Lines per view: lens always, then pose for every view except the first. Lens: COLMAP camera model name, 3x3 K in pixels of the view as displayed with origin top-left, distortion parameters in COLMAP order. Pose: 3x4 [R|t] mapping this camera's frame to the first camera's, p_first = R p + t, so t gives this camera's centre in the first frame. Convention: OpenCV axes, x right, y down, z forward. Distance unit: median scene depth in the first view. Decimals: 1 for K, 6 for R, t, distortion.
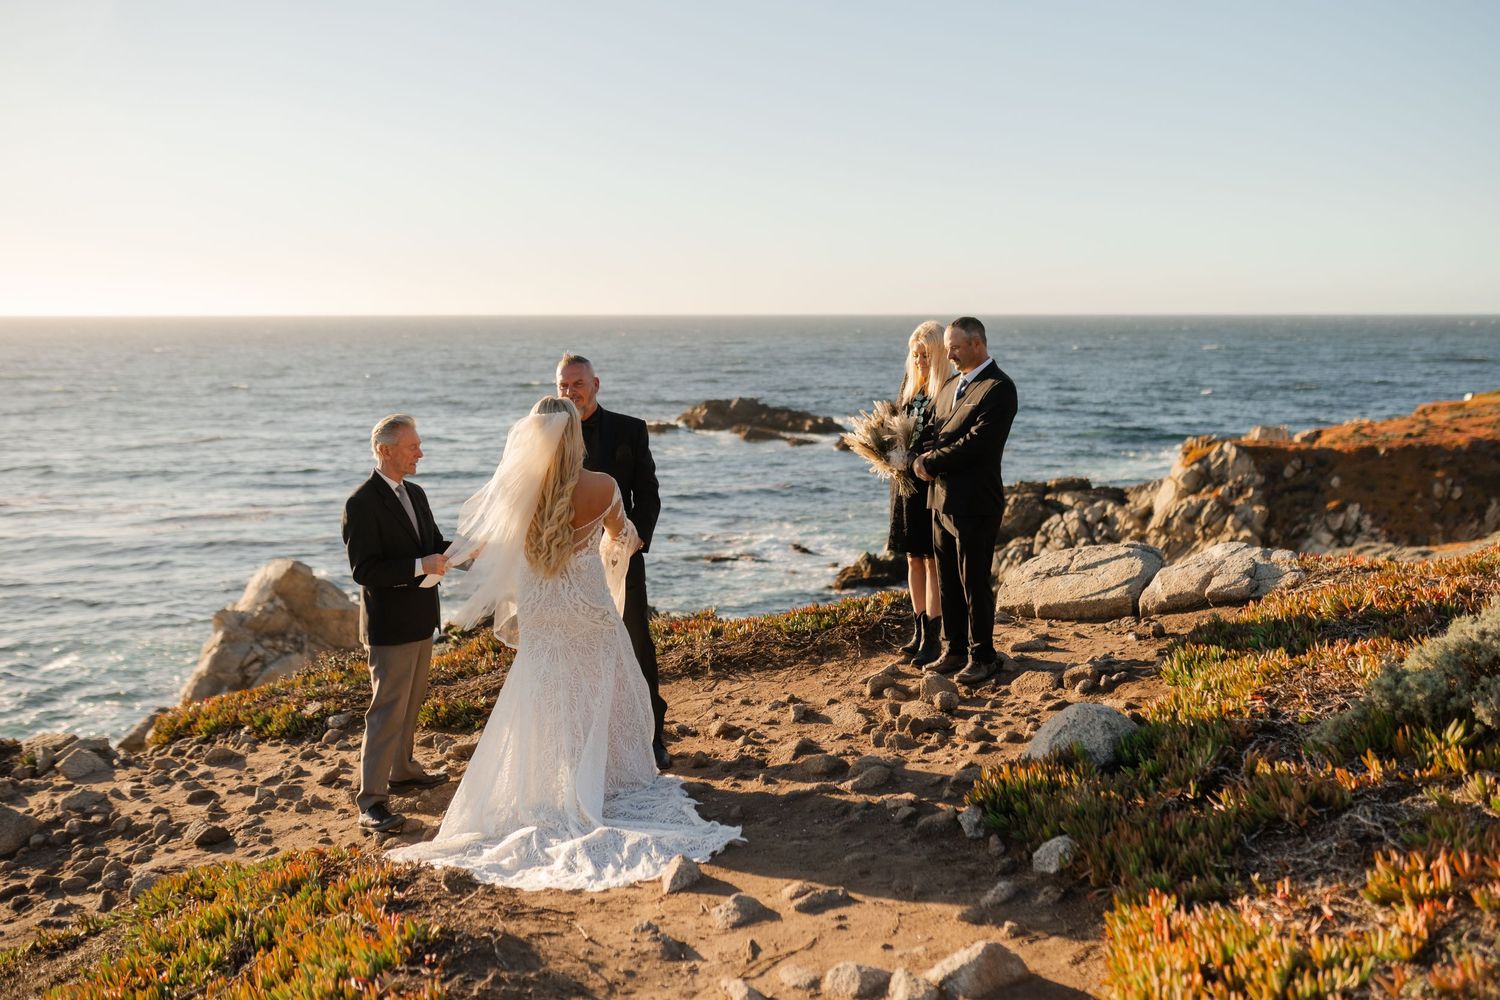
lens RADIAL K [[1474.5, 0, 750.0], [0, 1474.5, 500.0], [0, 0, 1]] dist [-0.004834, 0.016233]
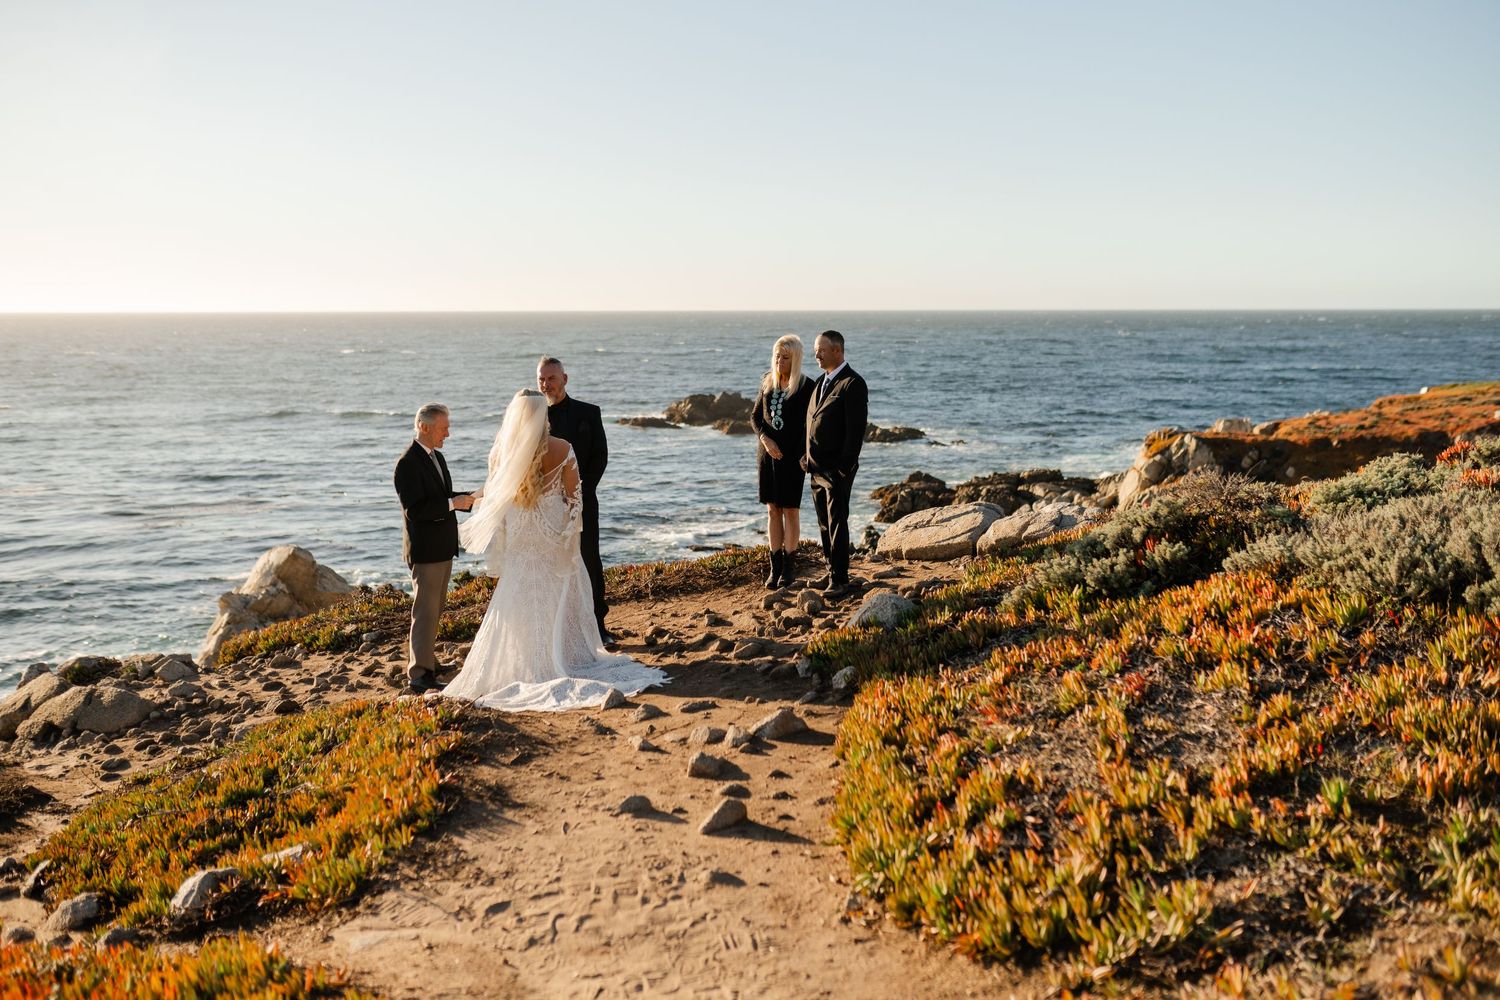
lens RADIAL K [[1494.8, 0, 737.1], [0, 1494.8, 498.9], [0, 0, 1]] dist [-0.000388, 0.007833]
pose [[0.999993, -0.001324, -0.003384, 0.054371], [0.001330, 0.999998, 0.001755, 0.025468], [0.003381, -0.001759, 0.999993, -0.342143]]
